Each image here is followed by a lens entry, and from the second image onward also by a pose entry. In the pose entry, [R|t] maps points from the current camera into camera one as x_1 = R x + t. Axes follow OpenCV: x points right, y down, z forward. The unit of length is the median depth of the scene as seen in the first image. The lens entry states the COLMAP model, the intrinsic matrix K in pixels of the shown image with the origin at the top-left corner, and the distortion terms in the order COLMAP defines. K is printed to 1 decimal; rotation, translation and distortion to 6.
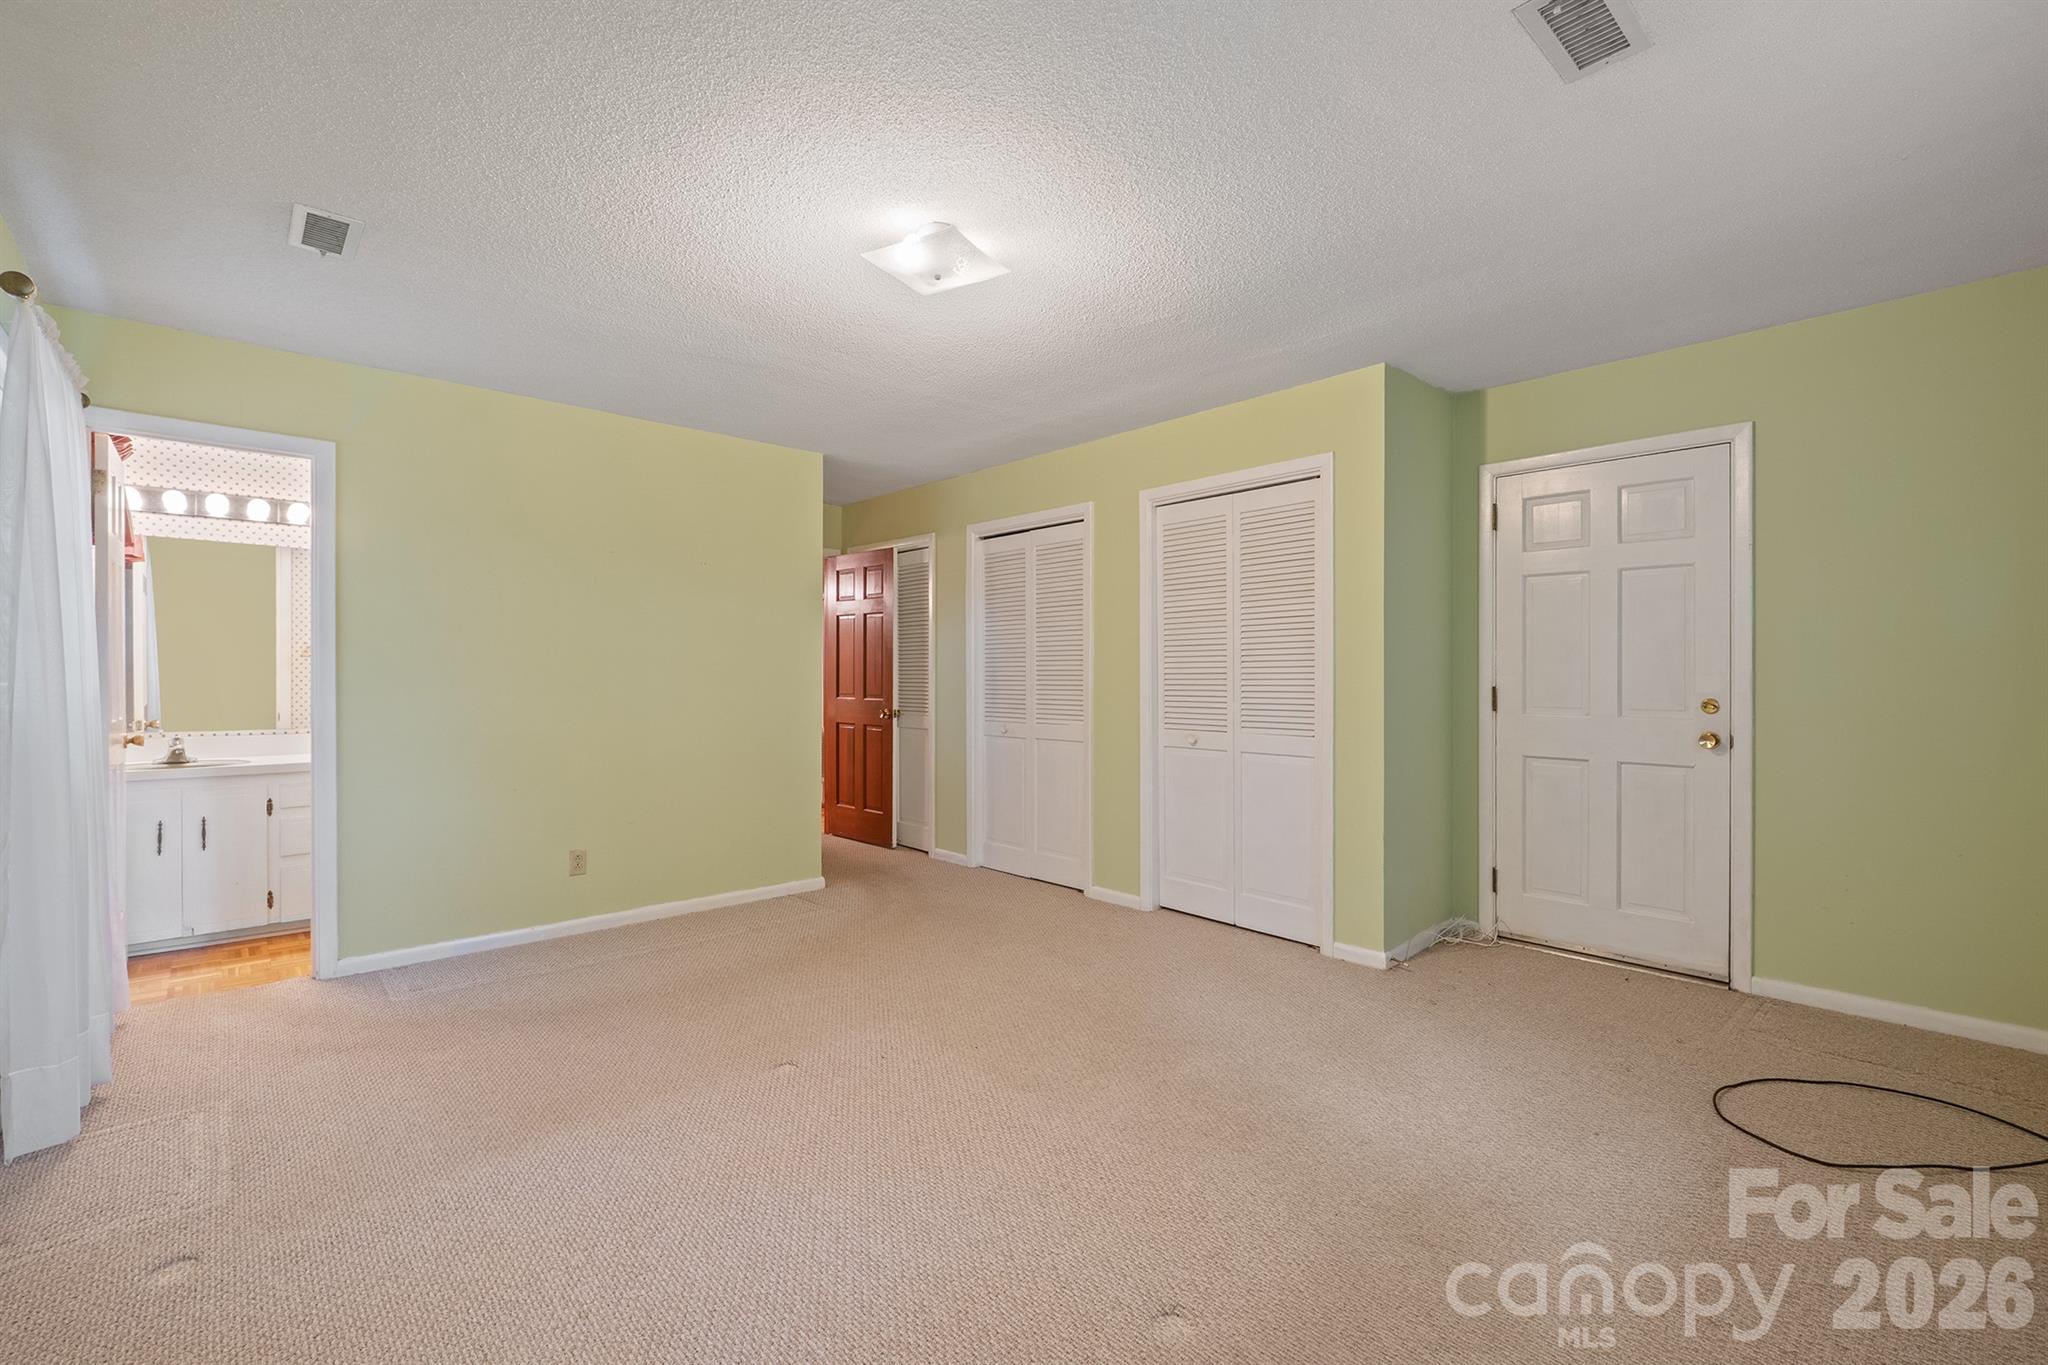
lens RADIAL K [[861.7, 0, 1027.5], [0, 861.7, 664.6], [0, 0, 1]] dist [-0.006620, -0.000590]
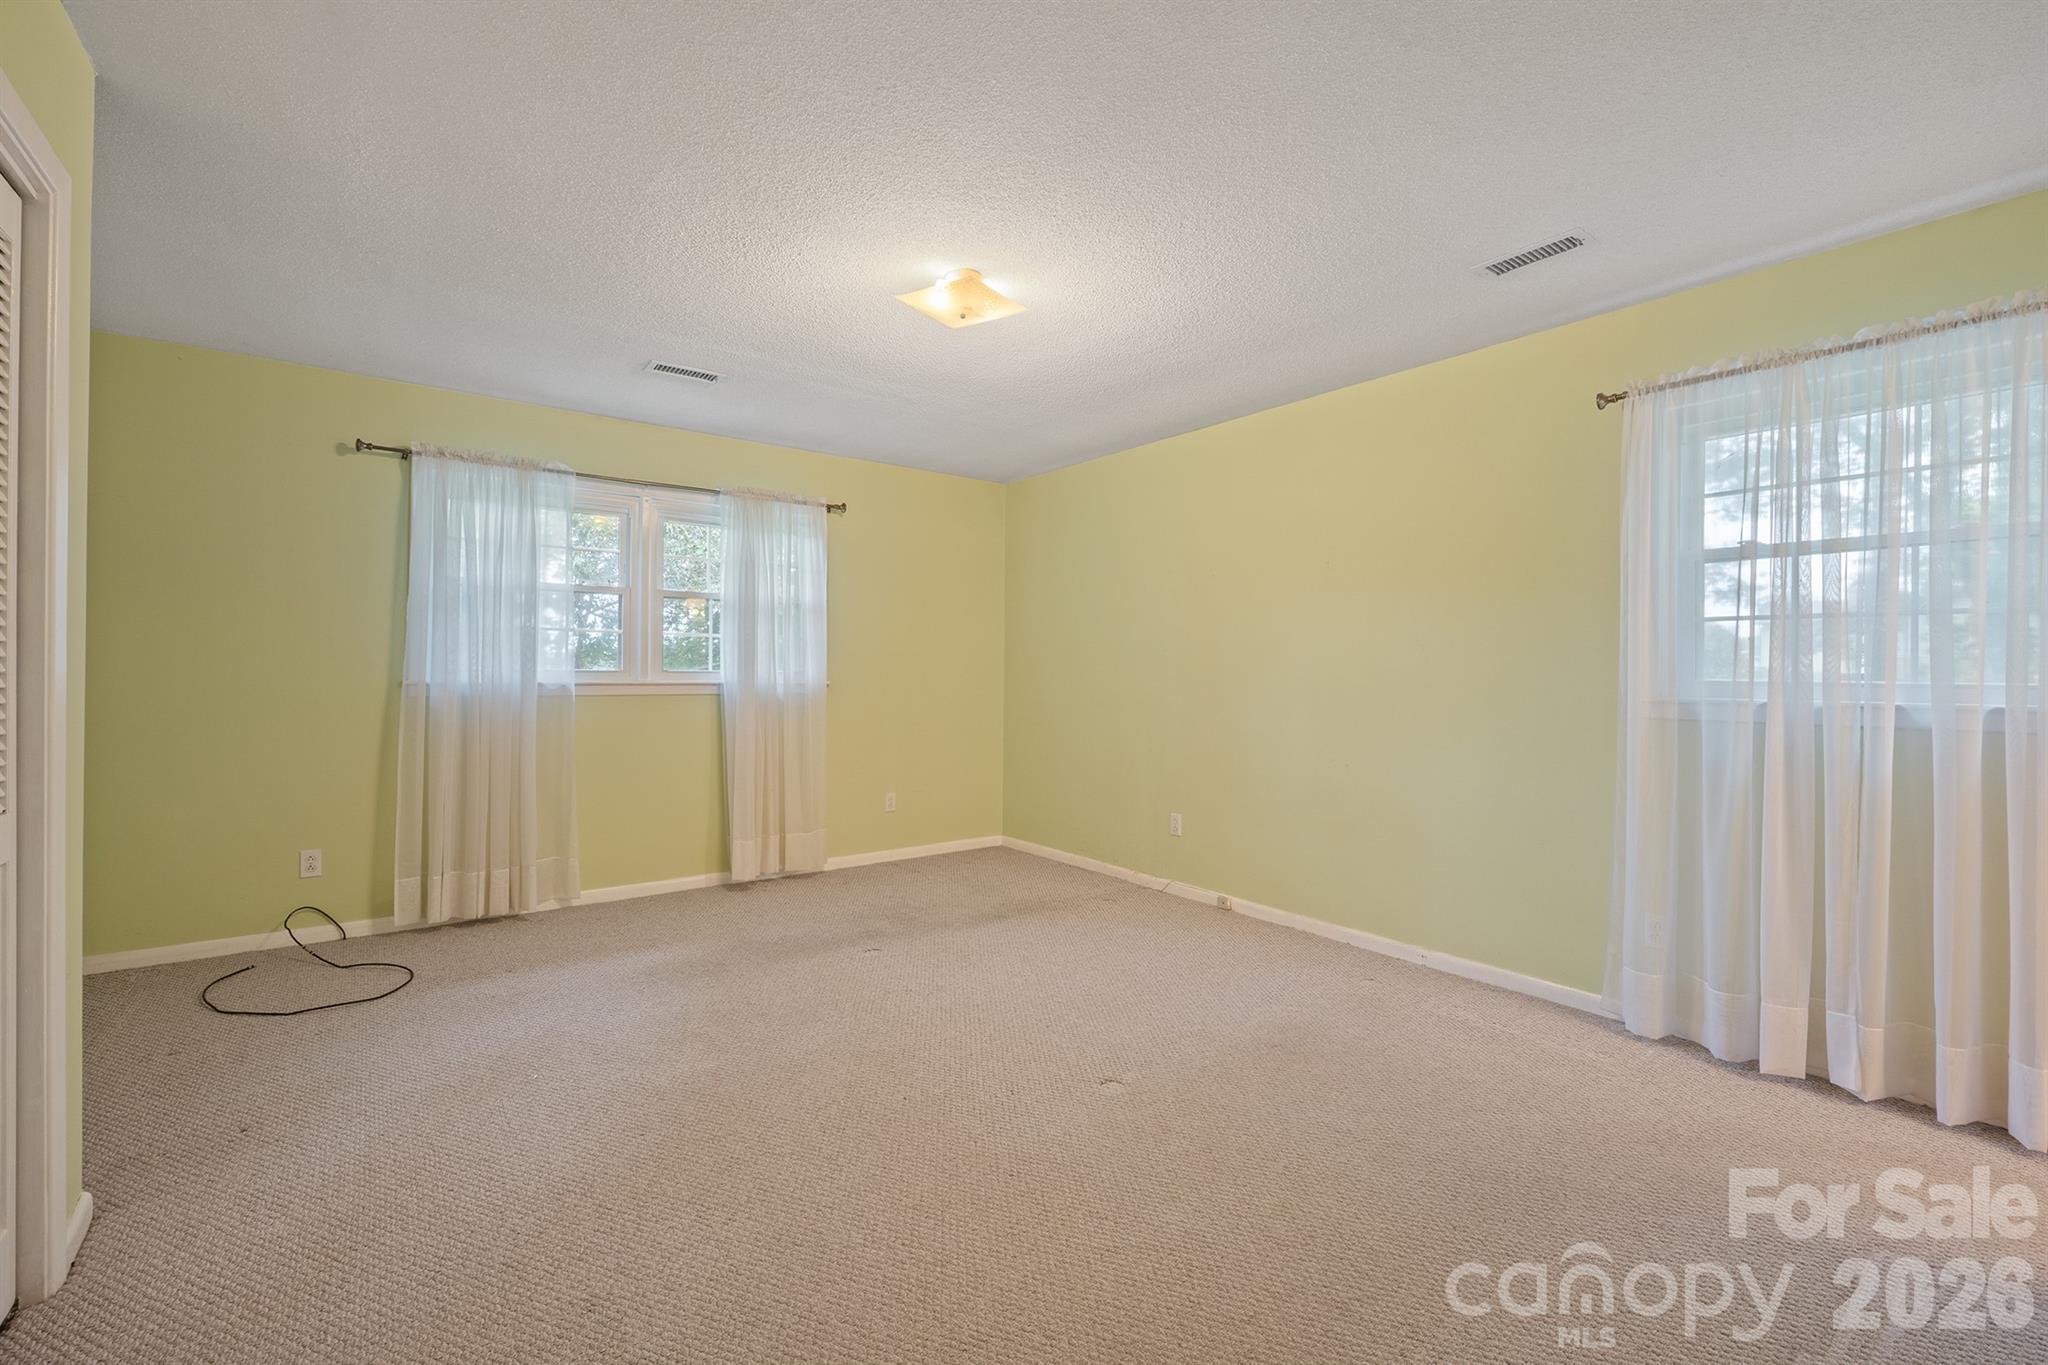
lens RADIAL K [[858.3, 0, 1027.4], [0, 858.3, 677.2], [0, 0, 1]] dist [-0.006438, -0.000035]
pose [[-0.994643, -0.003447, 0.103312, -0.196332], [-0.002894, 0.999981, 0.005497, 0.014717], [-0.103329, 0.005169, -0.994634, 1.381435]]
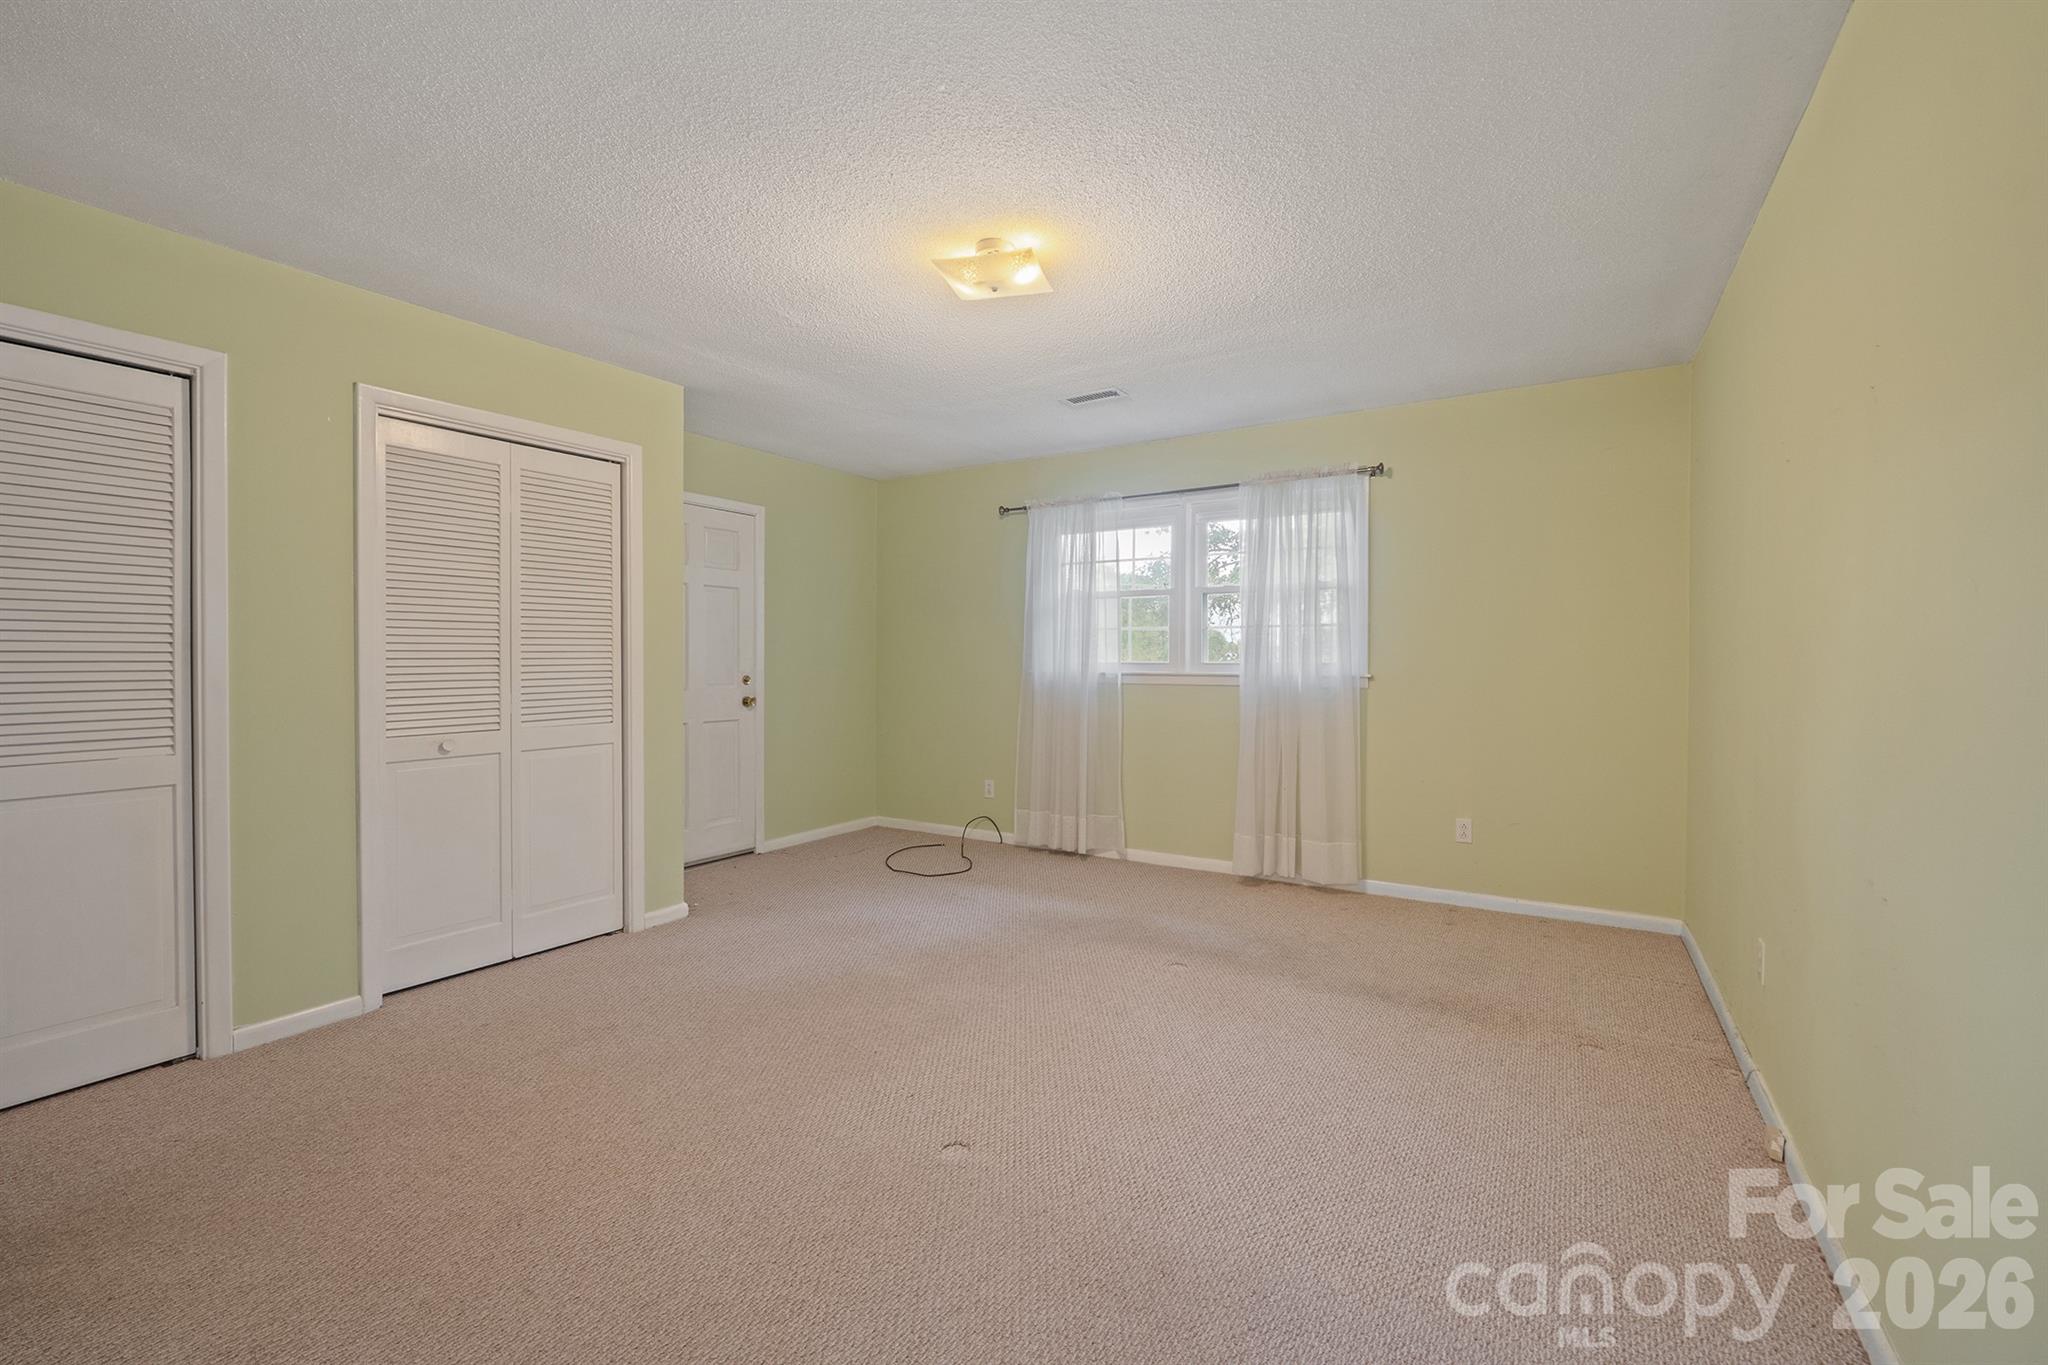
lens RADIAL K [[861.7, 0, 1027.5], [0, 861.7, 664.6], [0, 0, 1]] dist [-0.006620, -0.000590]
pose [[-0.254775, -0.000502, 0.967000, -0.764871], [-0.000442, 1.000000, 0.000403, 0.017111], [-0.967000, -0.000325, -0.254776, 0.802558]]
